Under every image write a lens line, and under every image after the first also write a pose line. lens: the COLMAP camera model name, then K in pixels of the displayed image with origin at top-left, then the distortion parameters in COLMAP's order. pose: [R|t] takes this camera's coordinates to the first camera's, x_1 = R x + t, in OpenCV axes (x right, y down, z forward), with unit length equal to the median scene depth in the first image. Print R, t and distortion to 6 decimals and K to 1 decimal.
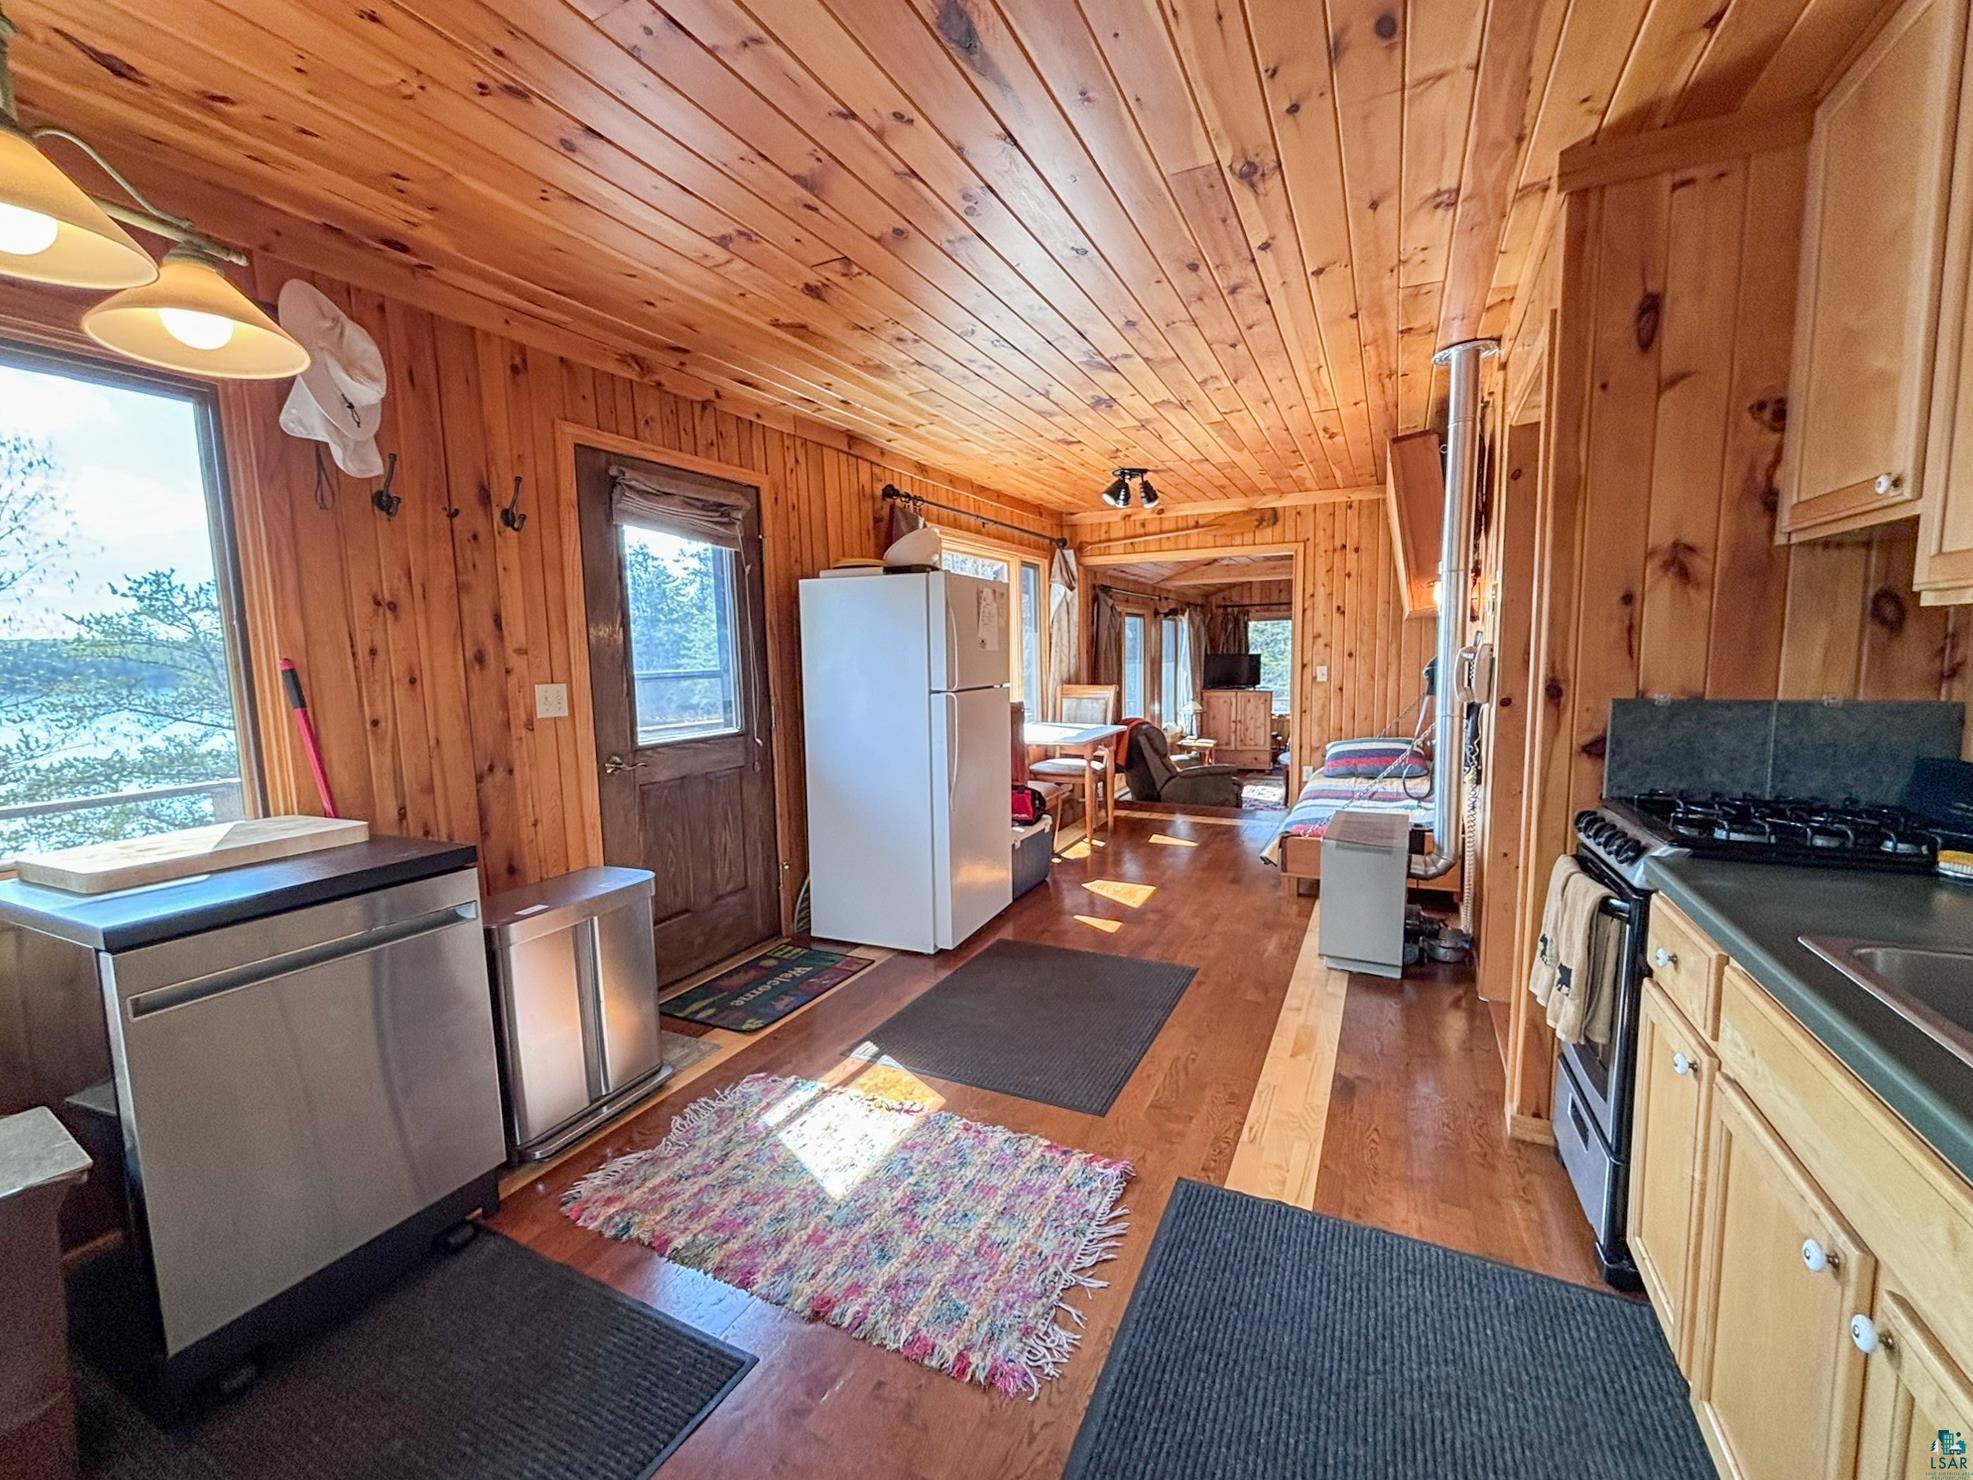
lens RADIAL K [[845.4, 0, 986.5], [0, 845.4, 740.0], [0, 0, 1]] dist [0.002114, 0.000038]
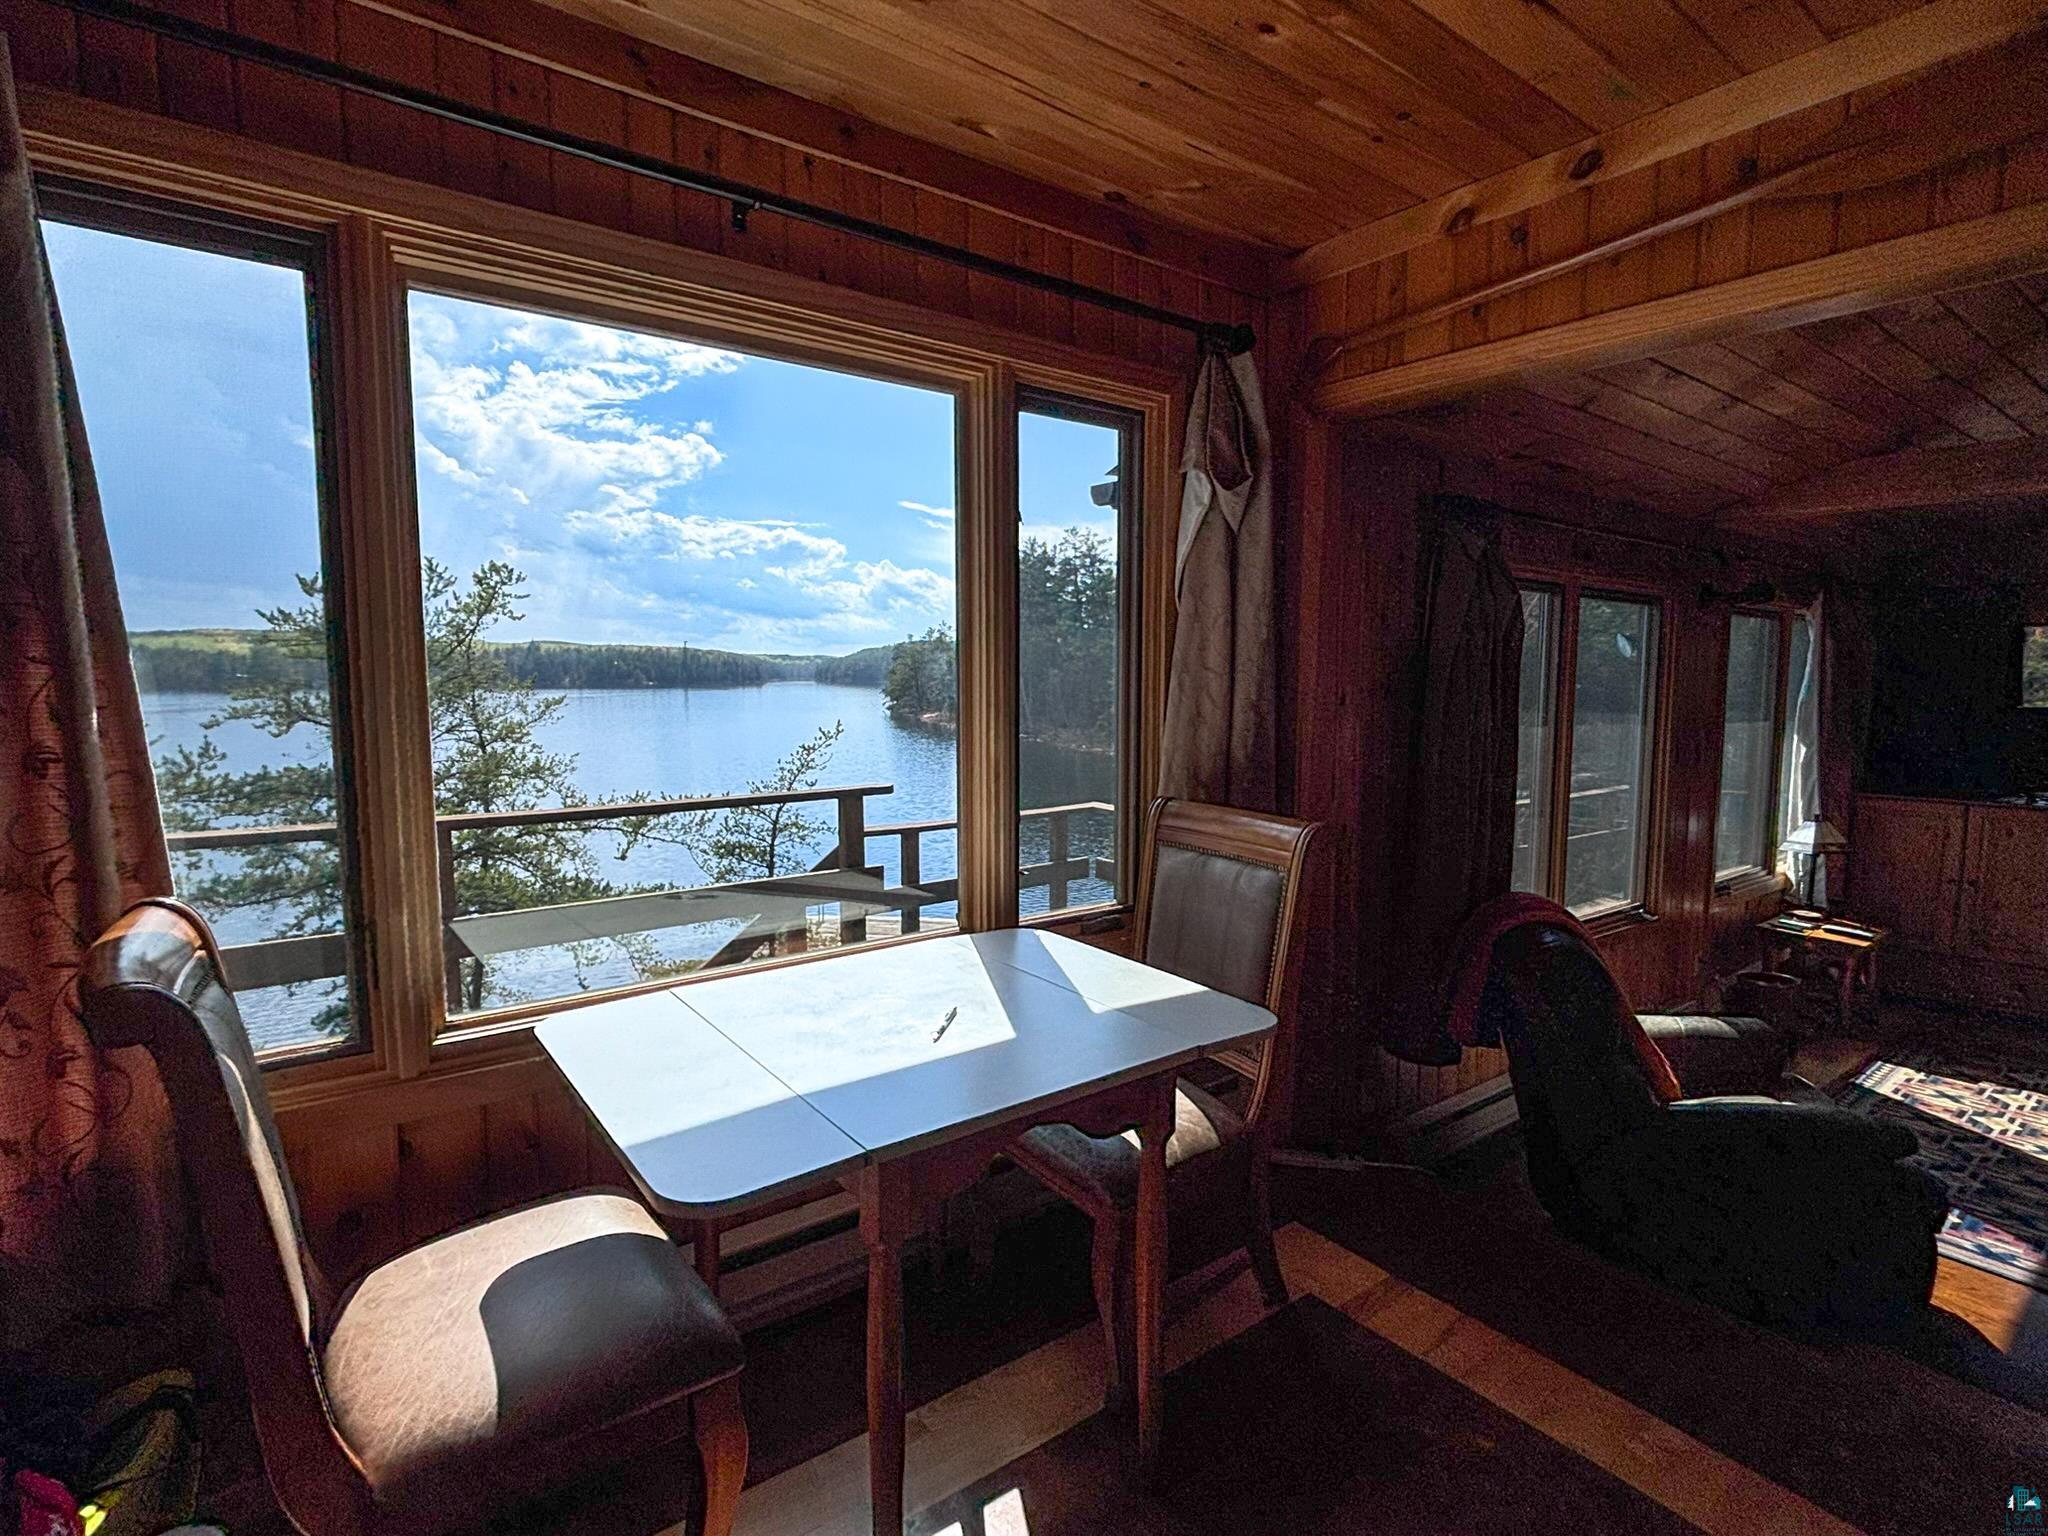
lens RADIAL K [[1022.2, 0, 1024.0], [0, 1022.2, 768.0], [0, 0, 1]] dist [-0.001065, -0.000227]
pose [[0.887325, 0.067179, -0.456225, 0.201588], [-0.073330, 0.997299, 0.004232, -0.071840], [0.455277, 0.029700, 0.889854, 0.632569]]
